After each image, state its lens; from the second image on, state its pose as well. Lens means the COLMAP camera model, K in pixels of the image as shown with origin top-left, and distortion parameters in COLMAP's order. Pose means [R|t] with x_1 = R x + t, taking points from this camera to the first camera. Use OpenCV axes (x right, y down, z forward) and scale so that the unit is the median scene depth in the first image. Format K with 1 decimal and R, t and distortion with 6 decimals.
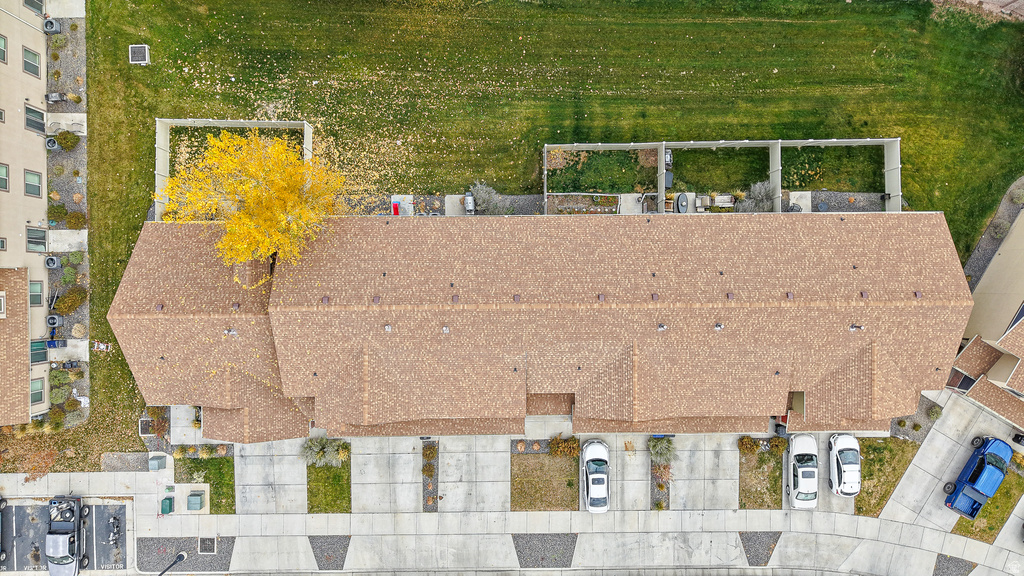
lens RADIAL K [[687.0, 0, 512.0], [0, 687.0, 288.0], [0, 0, 1]] dist [0.019968, -0.027650]
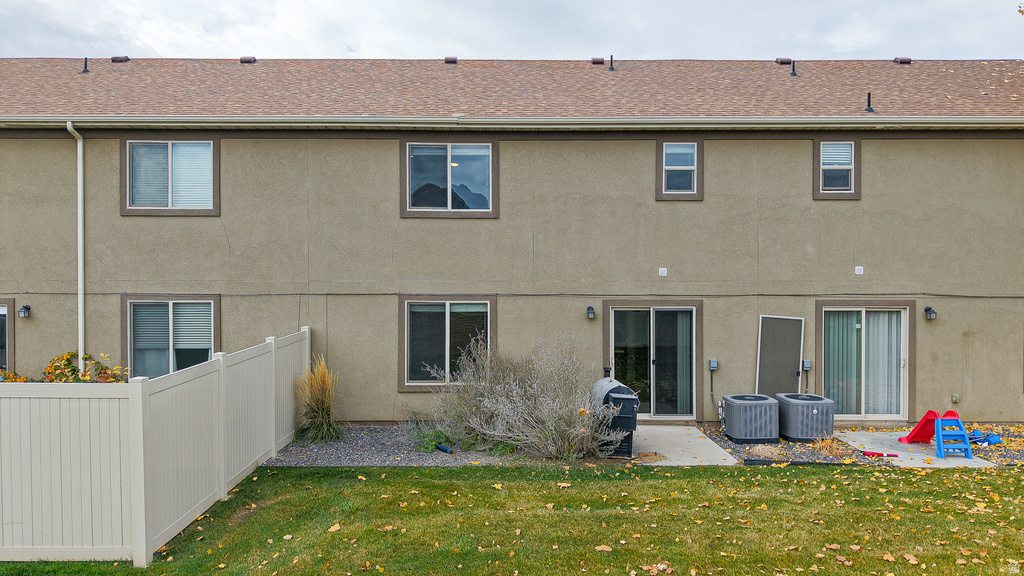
lens RADIAL K [[687.0, 0, 512.0], [0, 687.0, 288.0], [0, 0, 1]] dist [0.019968, -0.027650]
pose [[-0.999827, -0.018025, 0.004528, -0.028889], [0.005093, -0.031426, 0.999493, -0.337575], [-0.017874, 0.999344, 0.031513, 0.937475]]
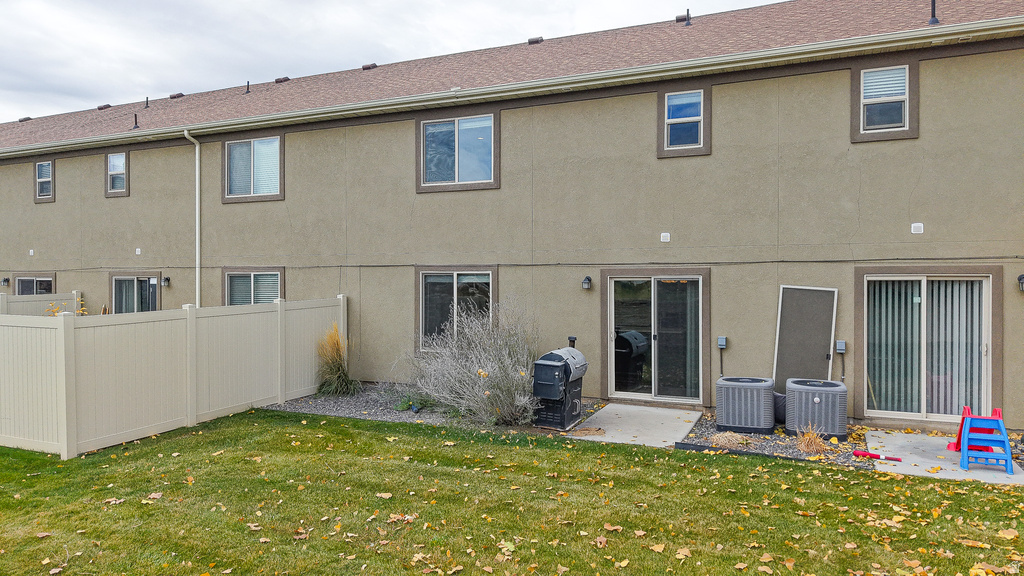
lens RADIAL K [[687.0, 0, 512.0], [0, 687.0, 288.0], [0, 0, 1]] dist [0.019968, -0.027650]
pose [[-0.908192, -0.020788, 0.418038, -0.132886], [0.418479, -0.026230, 0.907847, -0.312538], [-0.007907, 0.999440, 0.032521, 0.948337]]
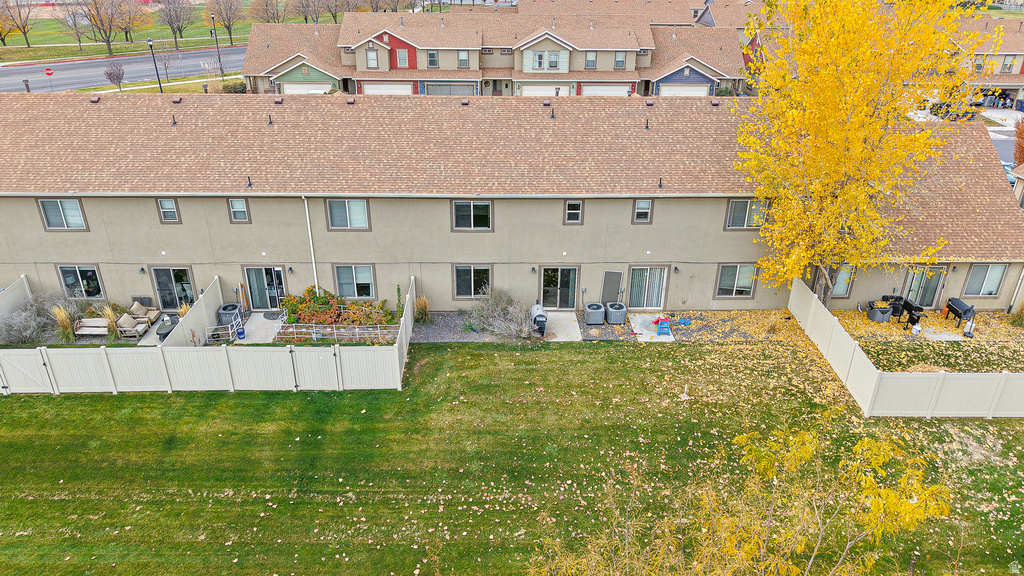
lens RADIAL K [[687.0, 0, 512.0], [0, 687.0, 288.0], [0, 0, 1]] dist [0.019968, -0.027650]
pose [[-0.999485, -0.014479, -0.028640, -0.021650], [-0.019133, -0.447635, 0.894012, -0.623319], [-0.025765, 0.894099, 0.447127, 0.702472]]
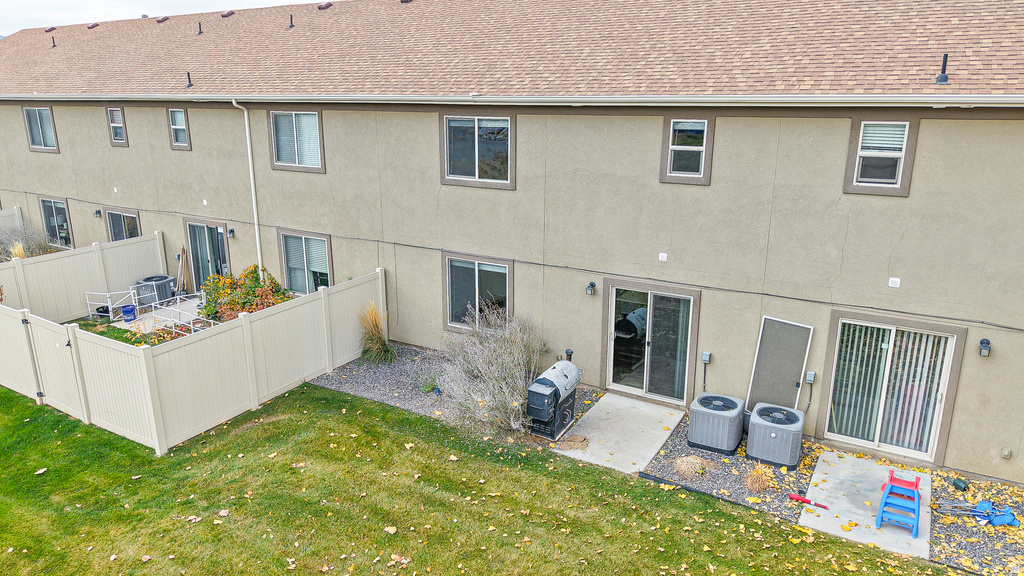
lens RADIAL K [[687.0, 0, 512.0], [0, 687.0, 288.0], [0, 0, 1]] dist [0.019968, -0.027650]
pose [[-0.855713, -0.155500, 0.493533, -0.159725], [0.517393, -0.242800, 0.820581, -0.314413], [-0.007771, 0.957532, 0.288222, 0.879086]]
